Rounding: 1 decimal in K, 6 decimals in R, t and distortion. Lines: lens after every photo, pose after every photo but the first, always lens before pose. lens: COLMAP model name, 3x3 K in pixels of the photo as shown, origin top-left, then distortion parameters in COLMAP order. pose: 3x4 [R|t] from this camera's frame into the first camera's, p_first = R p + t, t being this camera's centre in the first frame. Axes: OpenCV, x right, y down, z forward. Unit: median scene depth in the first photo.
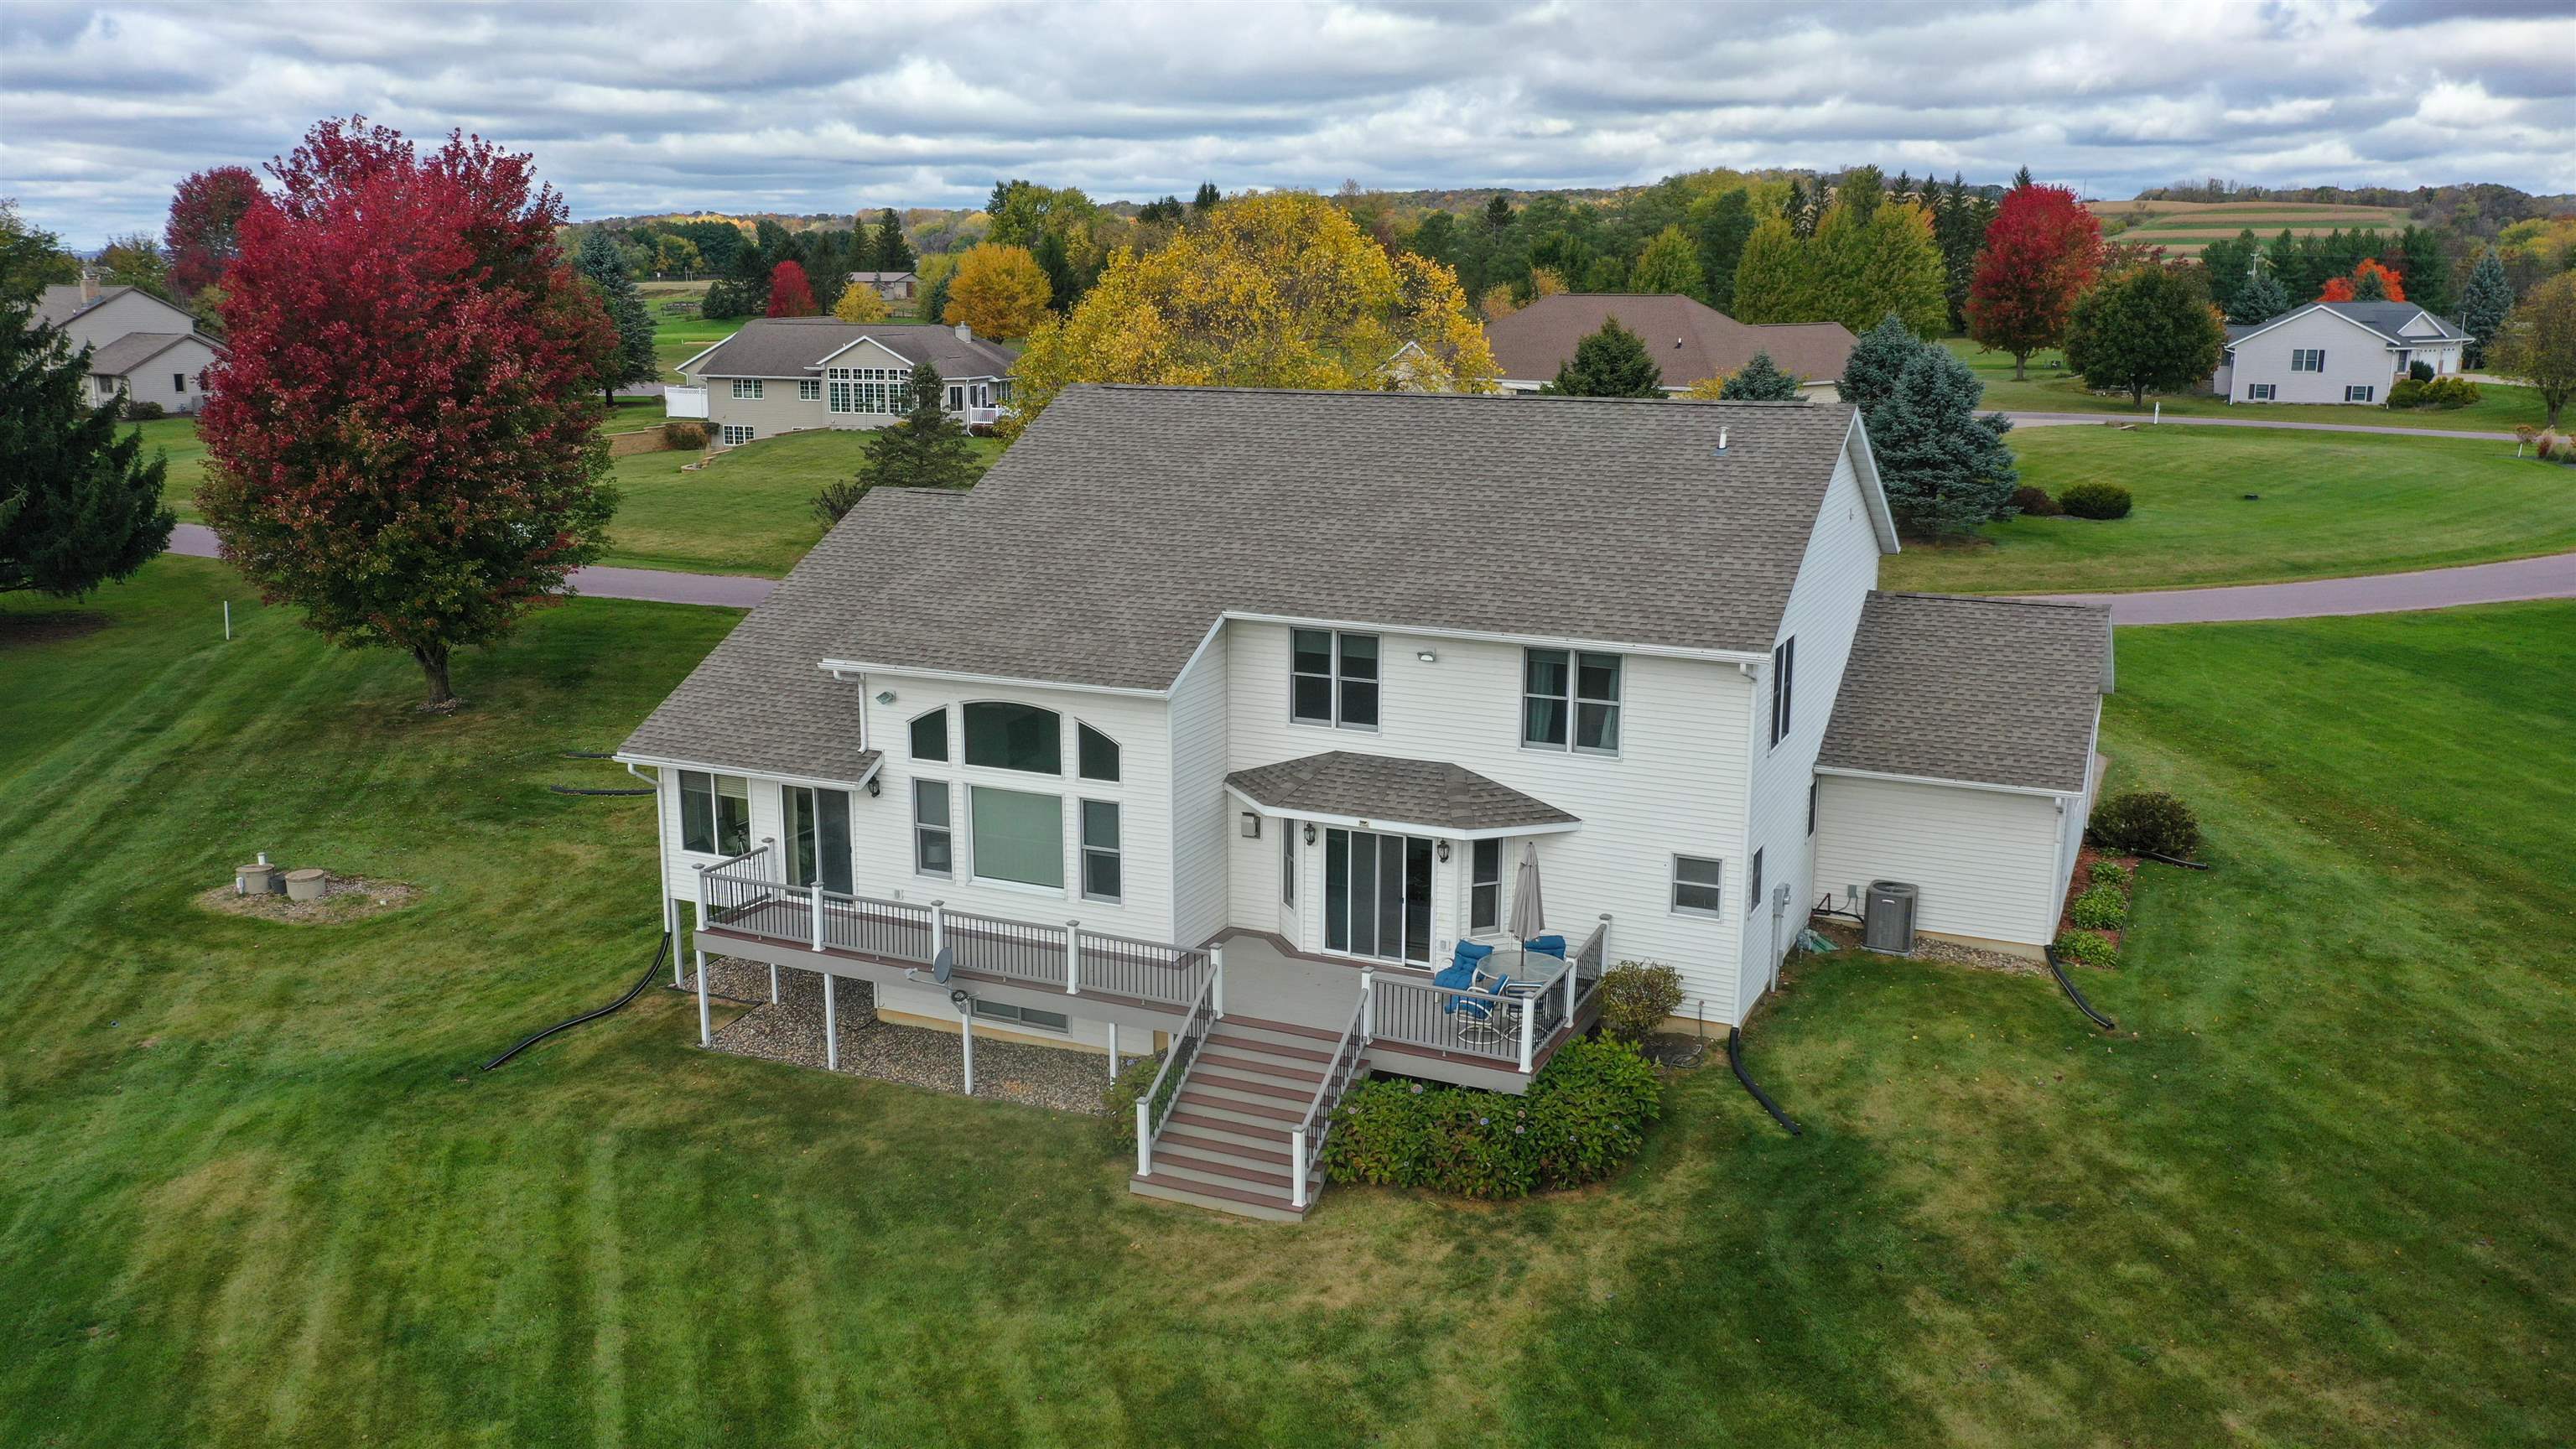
lens RADIAL K [[2028.3, 0, 1282.3], [0, 2028.3, 733.7], [0, 0, 1]] dist [-0.000697, 0.003040]
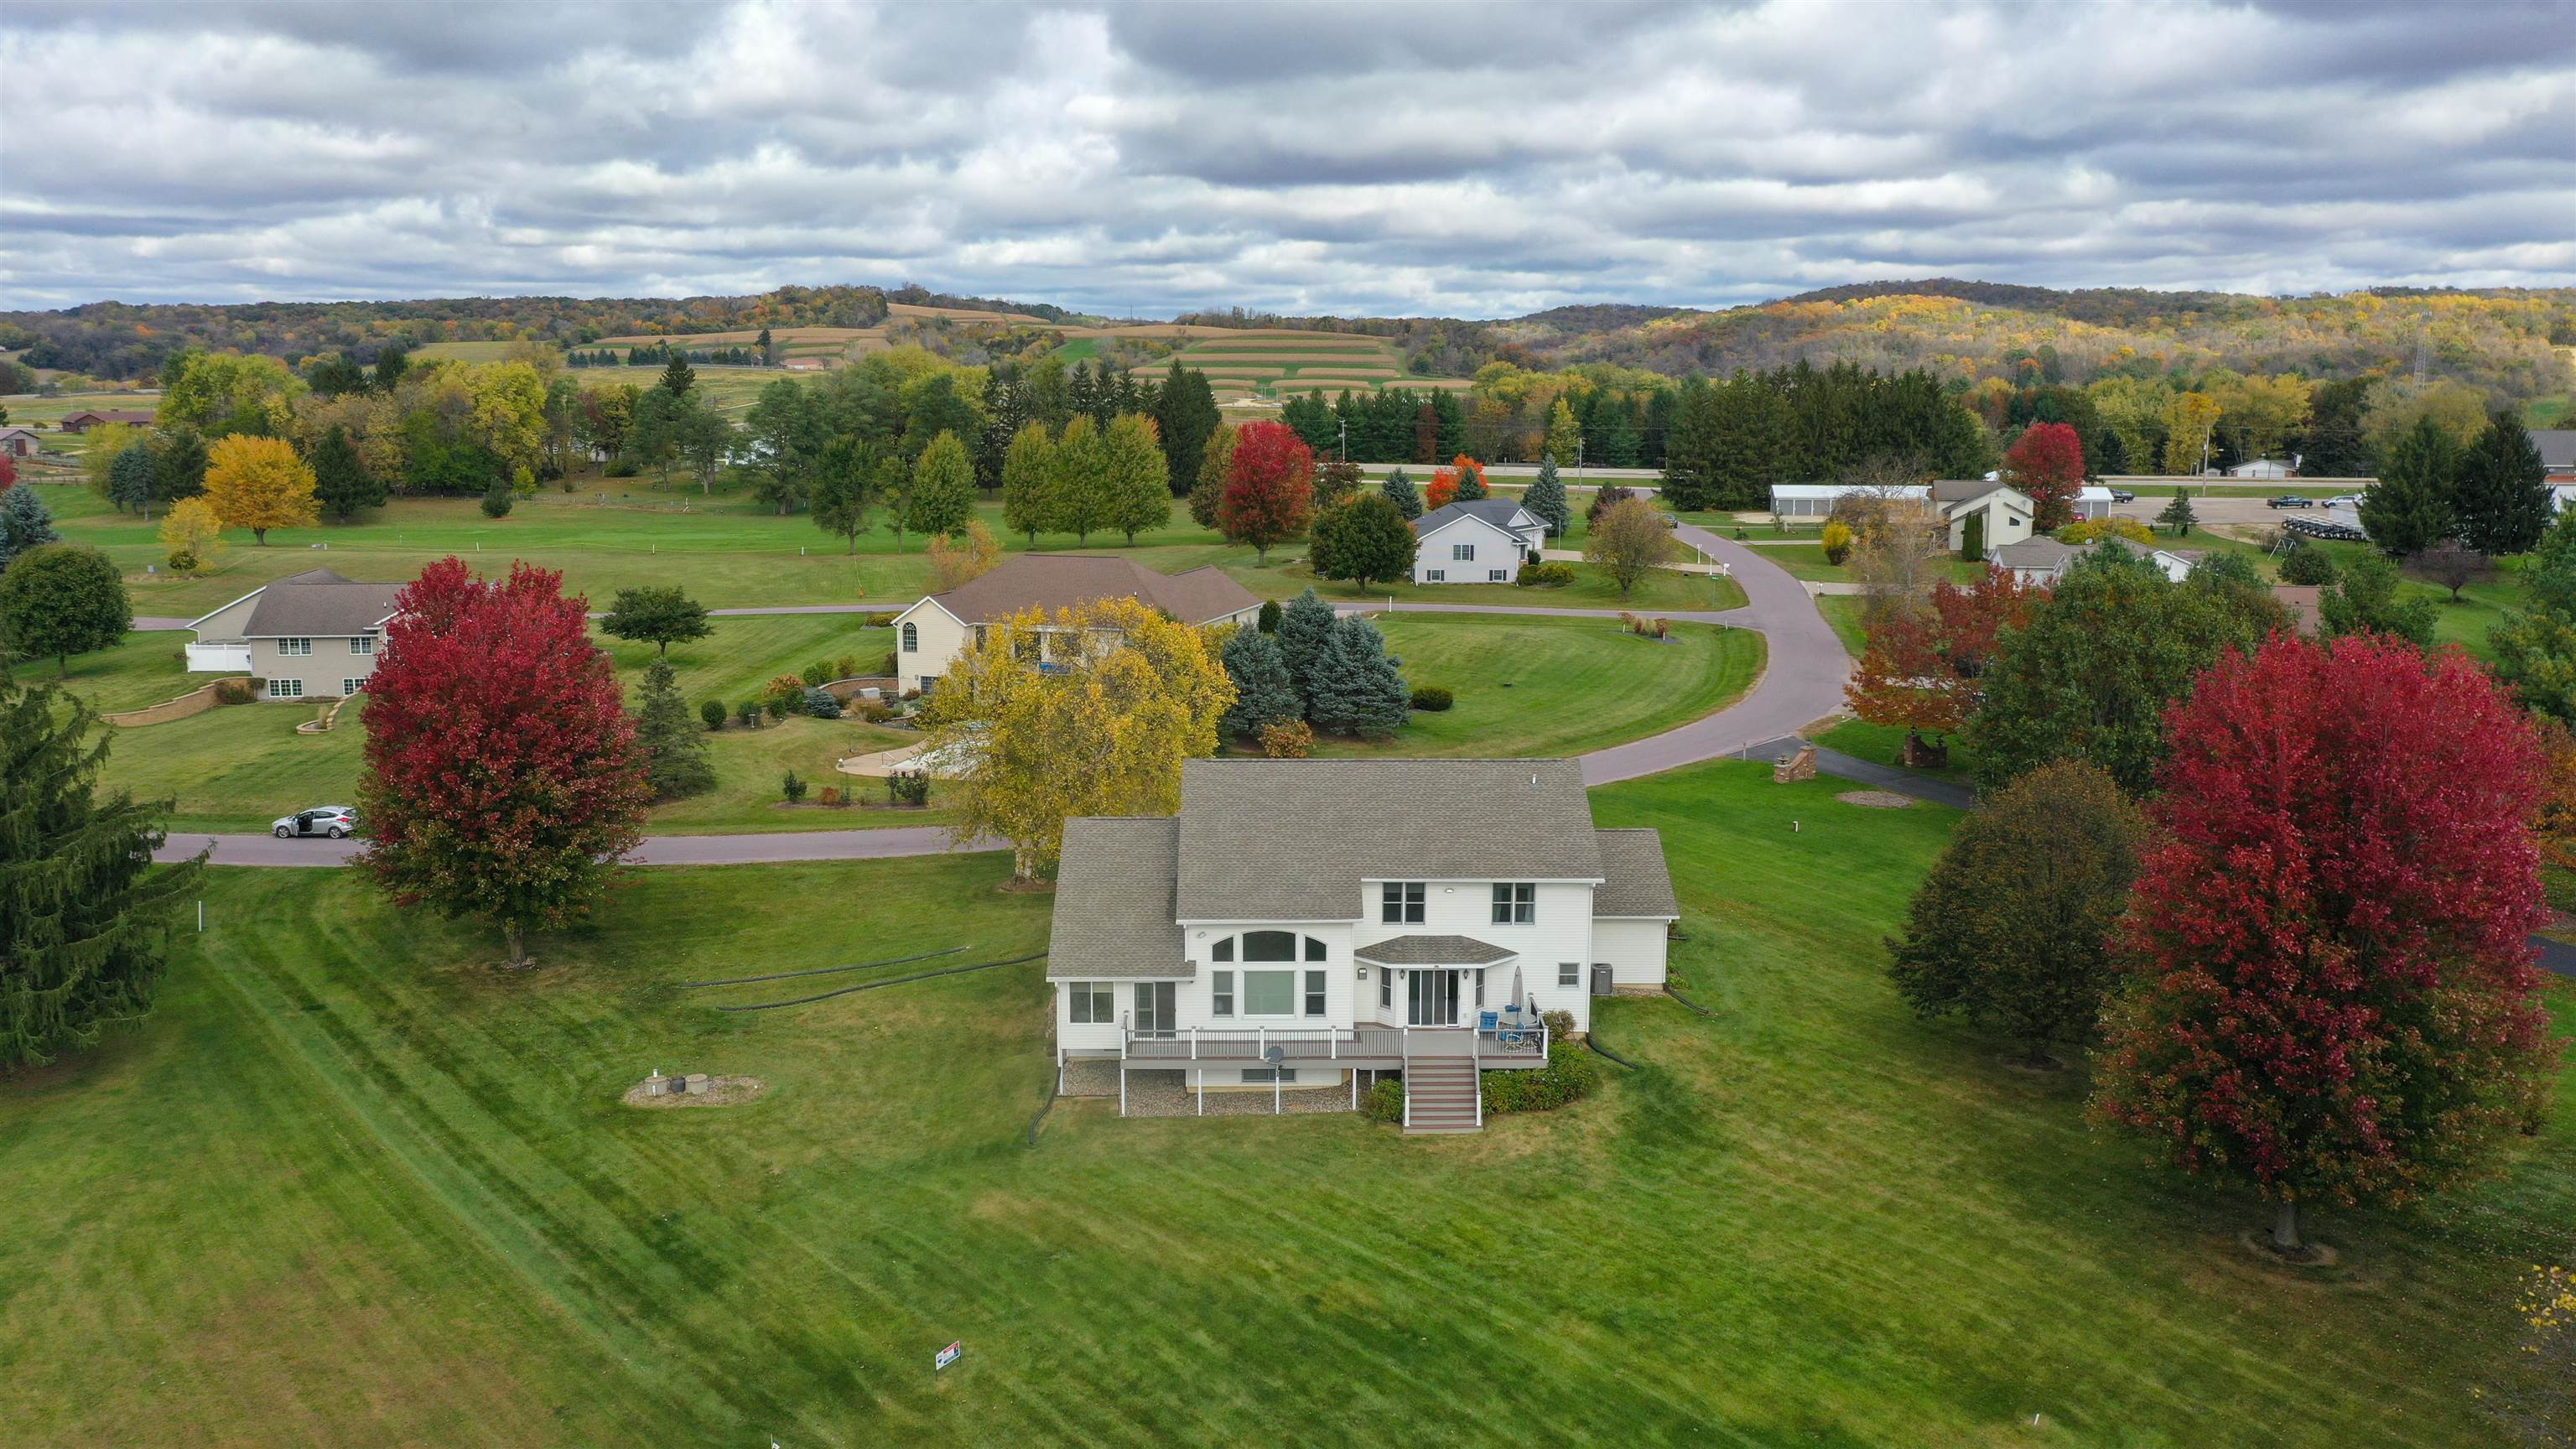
lens RADIAL K [[2028.3, 0, 1282.3], [0, 2028.3, 733.7], [0, 0, 1]] dist [-0.000697, 0.003040]
pose [[0.900506, -0.073633, 0.428563, -1.017207], [0.094054, 0.995211, -0.026637, -0.162793], [-0.424549, 0.064295, 0.903119, -0.952218]]
